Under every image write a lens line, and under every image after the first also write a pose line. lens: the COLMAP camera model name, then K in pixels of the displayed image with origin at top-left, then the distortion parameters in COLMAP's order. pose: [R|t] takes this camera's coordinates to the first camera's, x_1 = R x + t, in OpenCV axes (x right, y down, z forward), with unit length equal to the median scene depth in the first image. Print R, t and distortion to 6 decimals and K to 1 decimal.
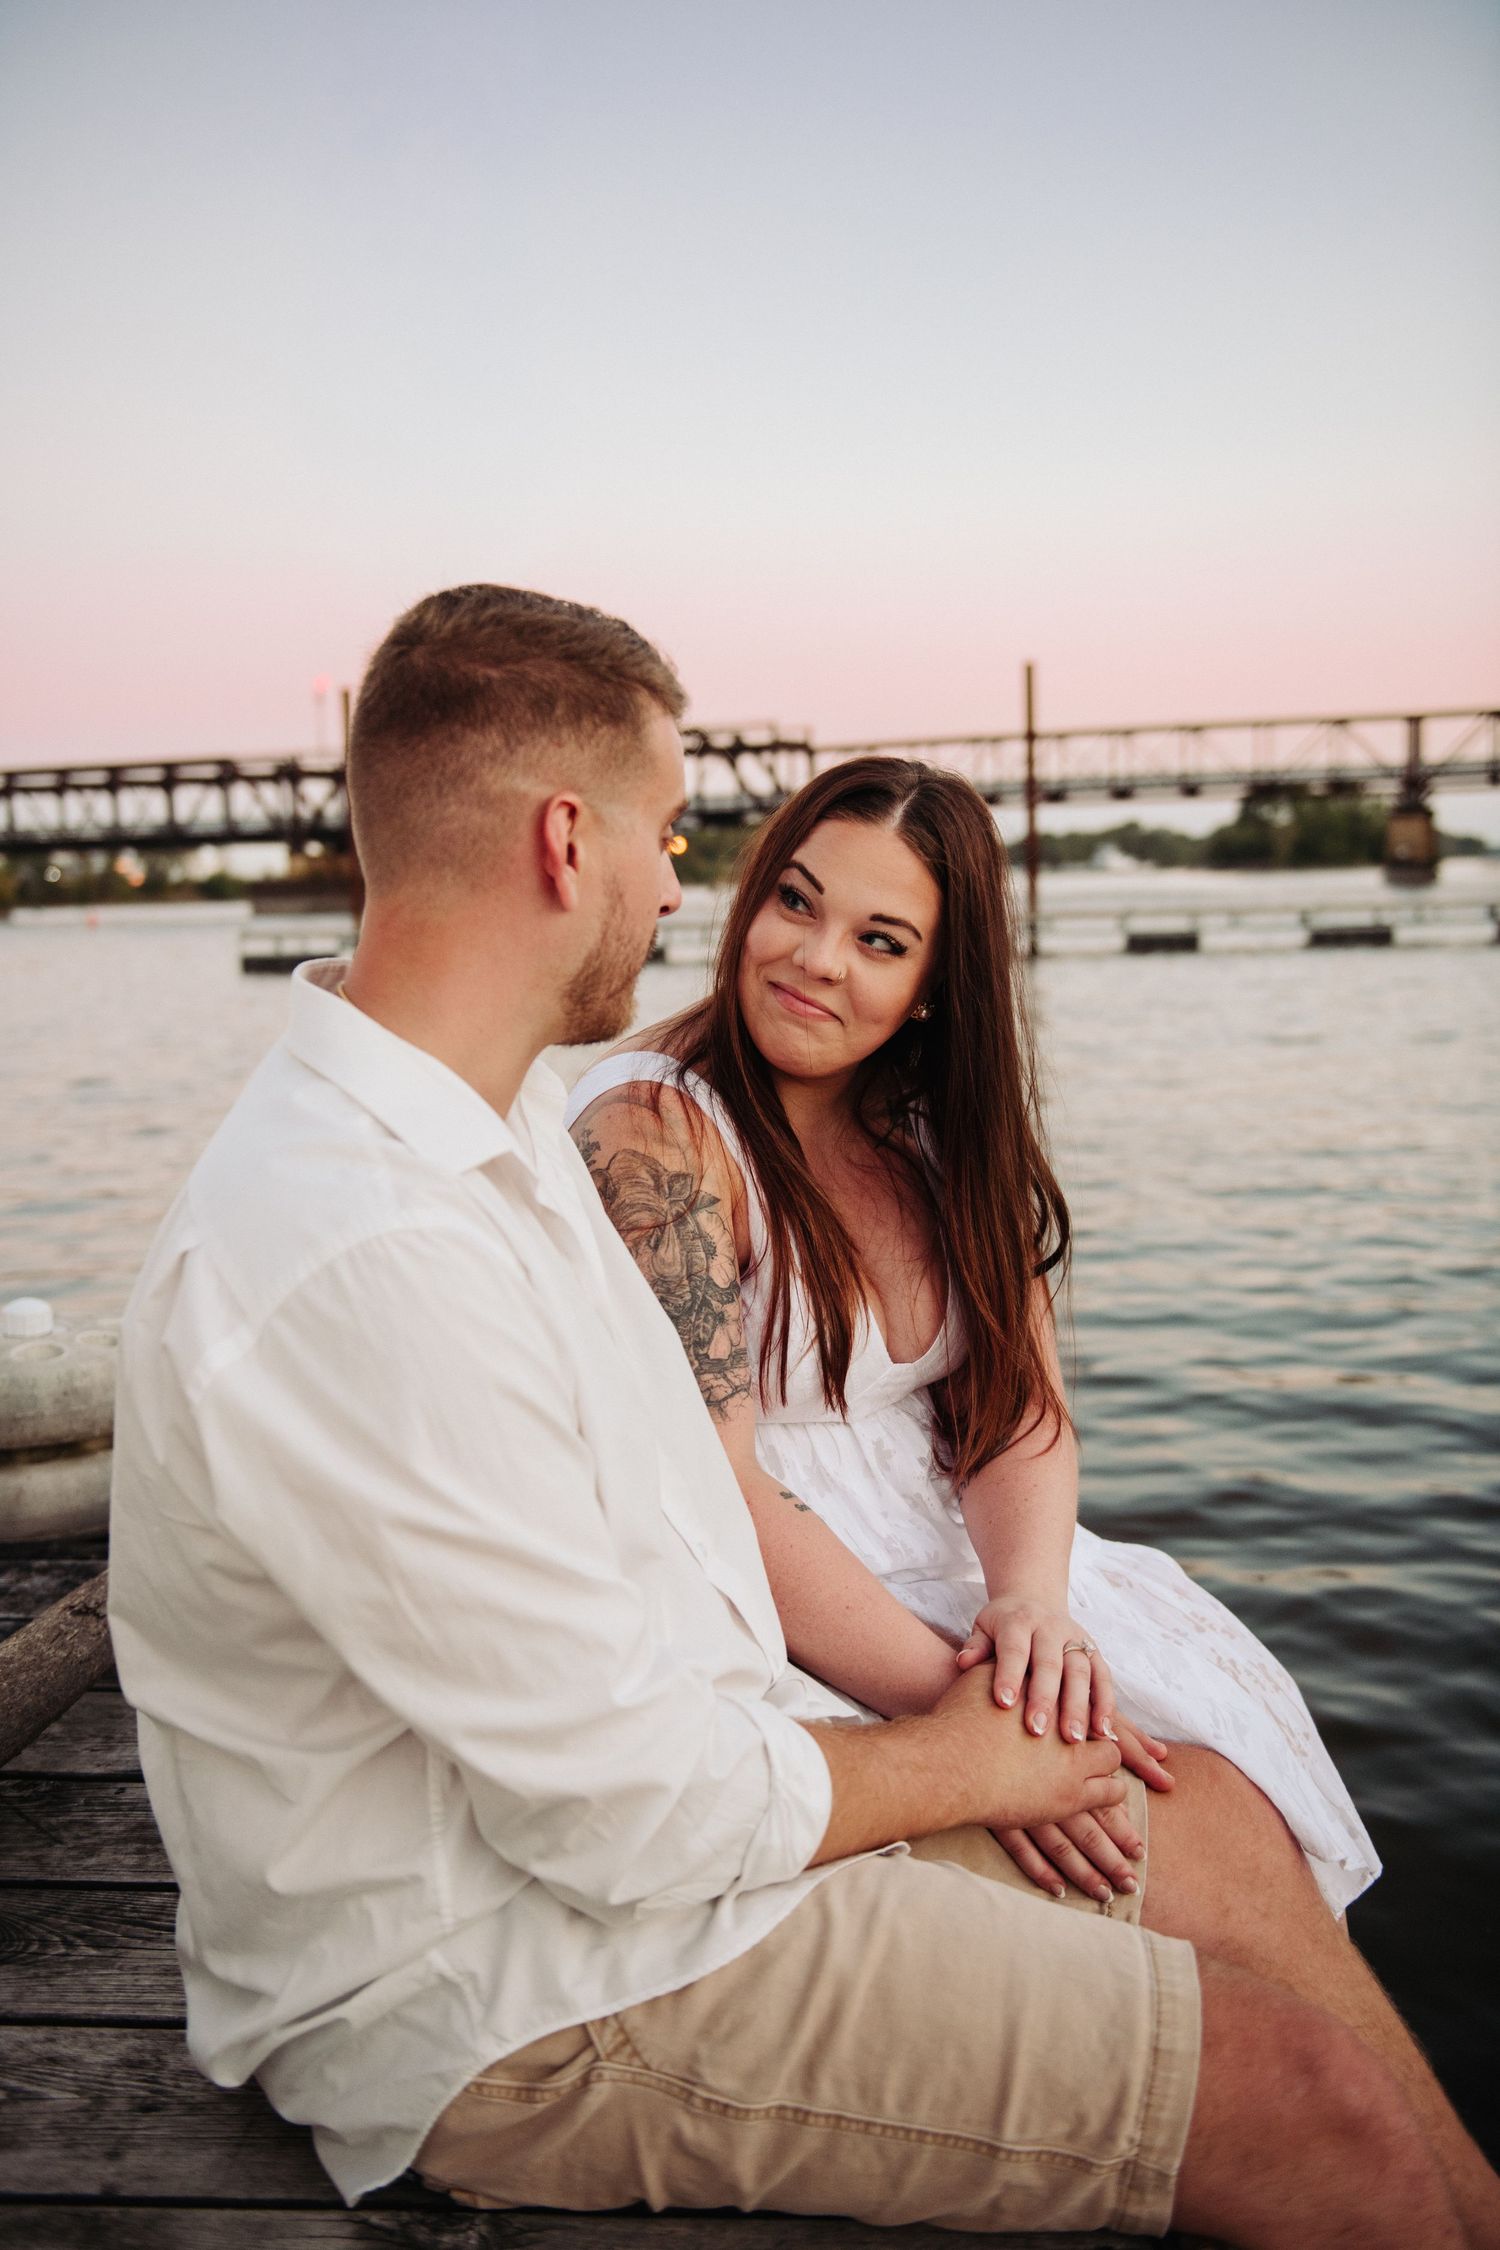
lens RADIAL K [[2163.1, 0, 751.8], [0, 2163.1, 1124.7], [0, 0, 1]] dist [-0.012472, 0.000000]
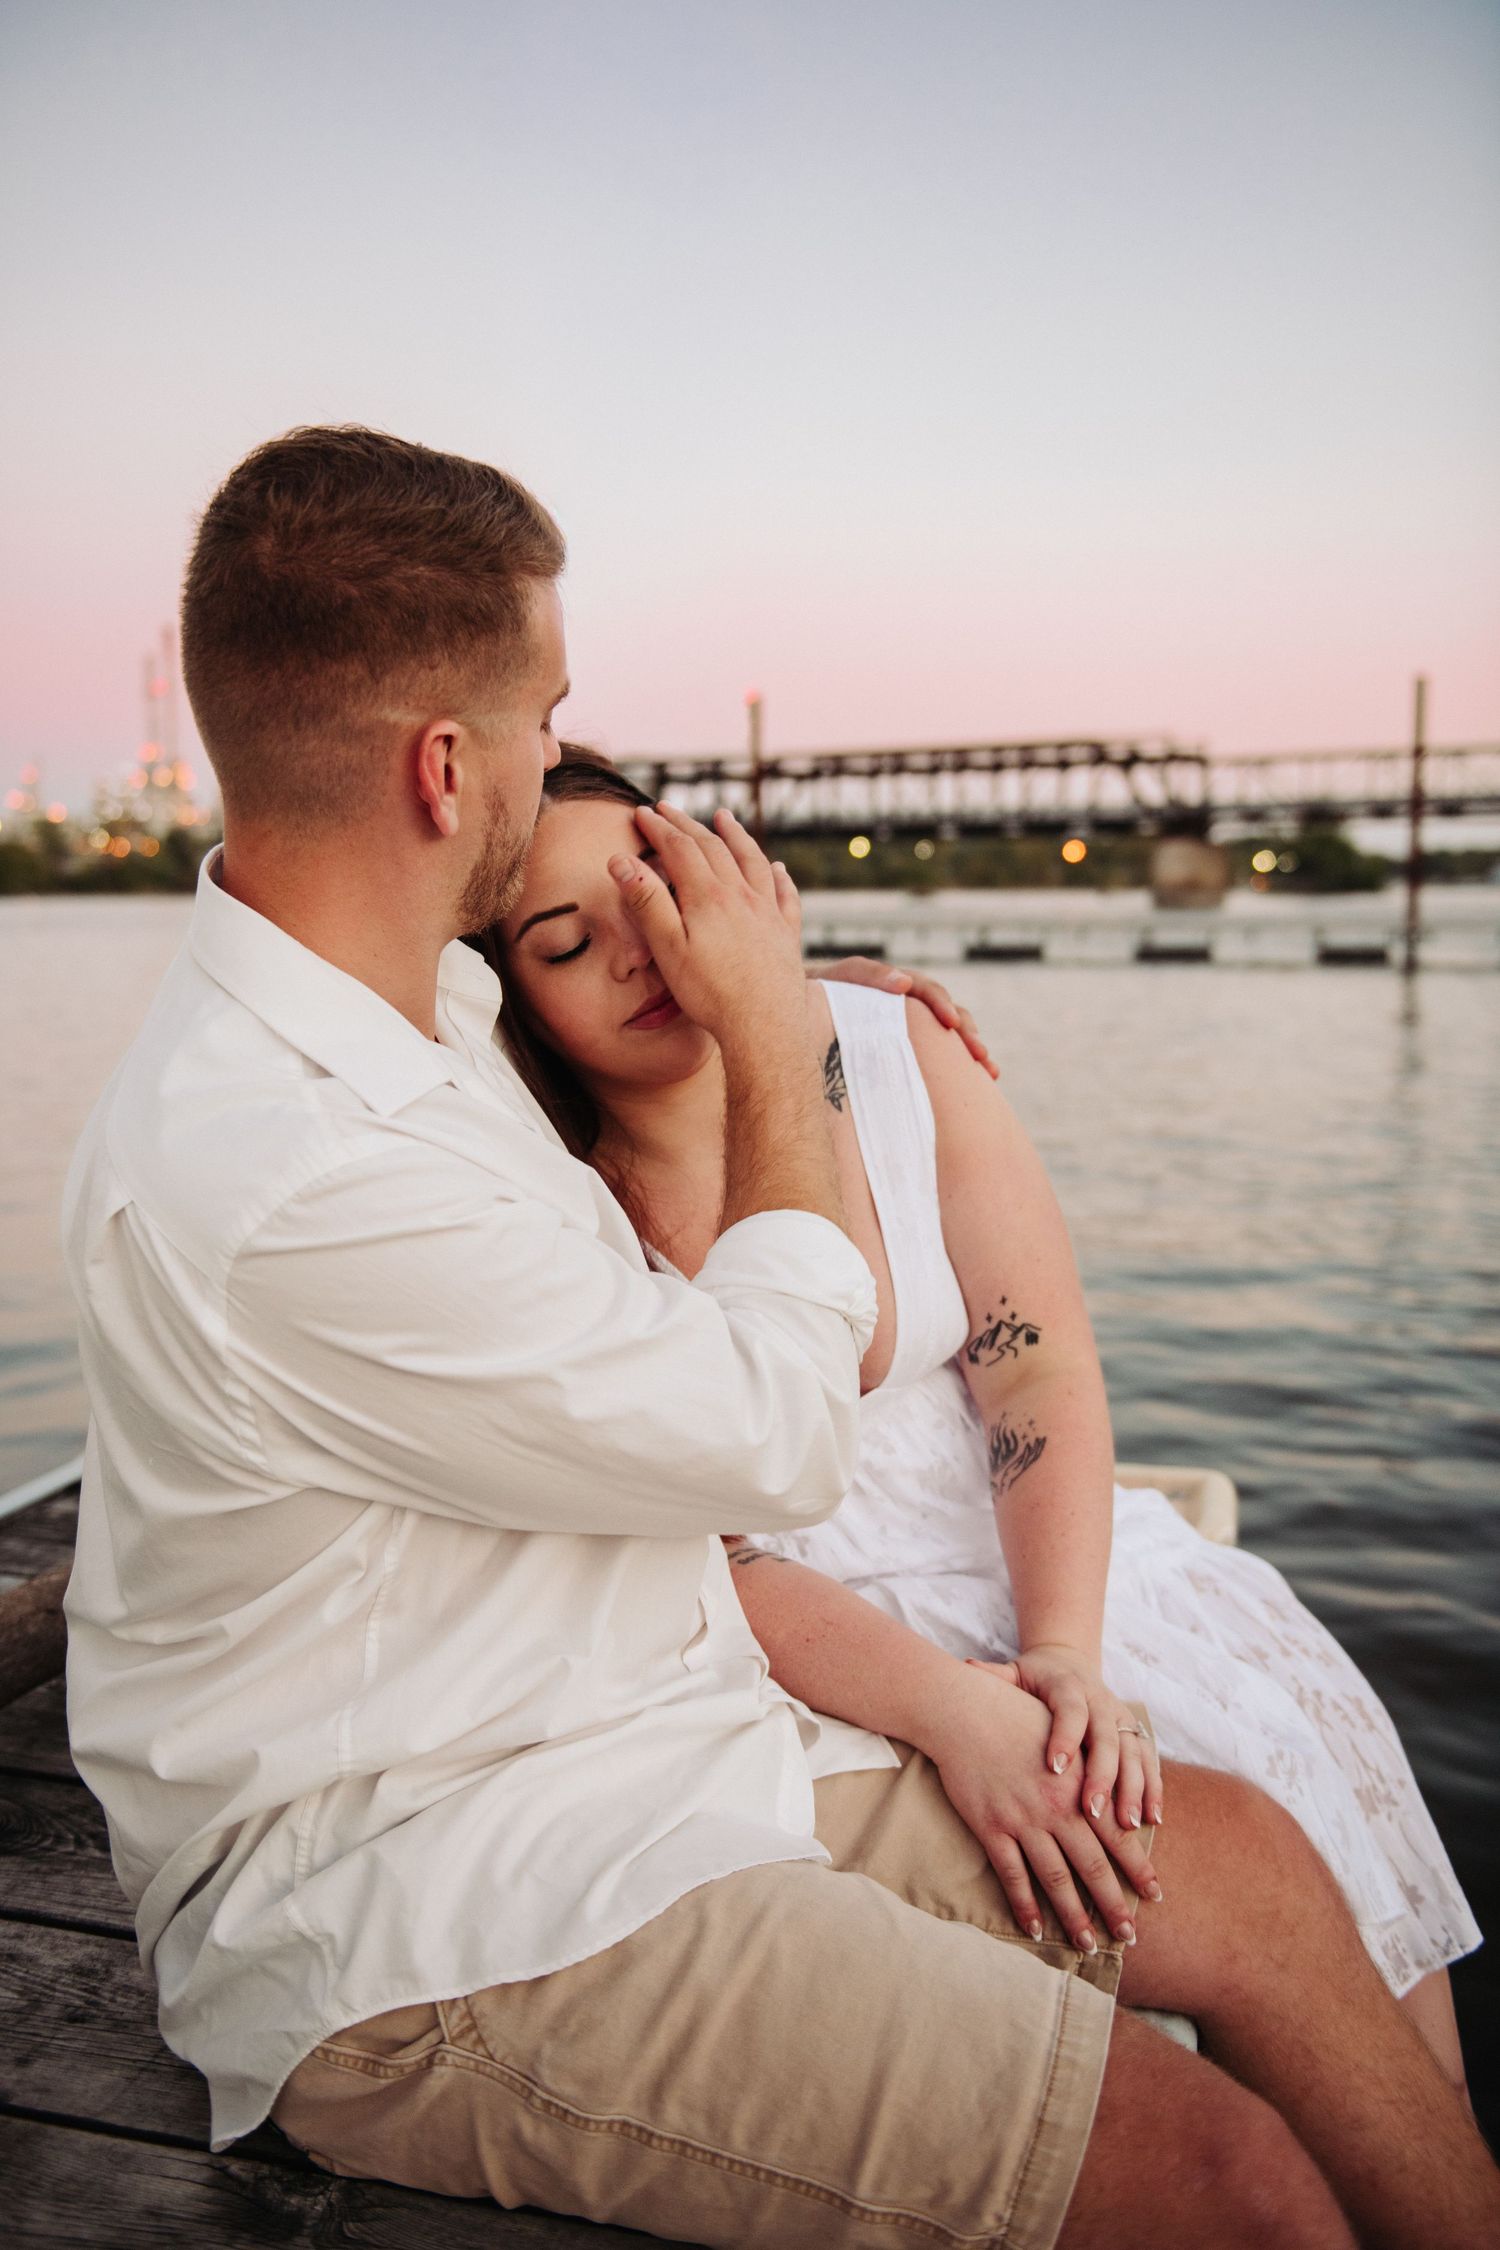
lens RADIAL K [[2007.2, 0, 747.6], [0, 2007.2, 1088.0], [0, 0, 1]] dist [-0.031022, 0.036507]
pose [[0.976185, 0.047740, -0.211620, 0.271107], [-0.050261, 0.998715, -0.006547, 0.007009], [0.211035, 0.017028, 0.977330, 0.175945]]
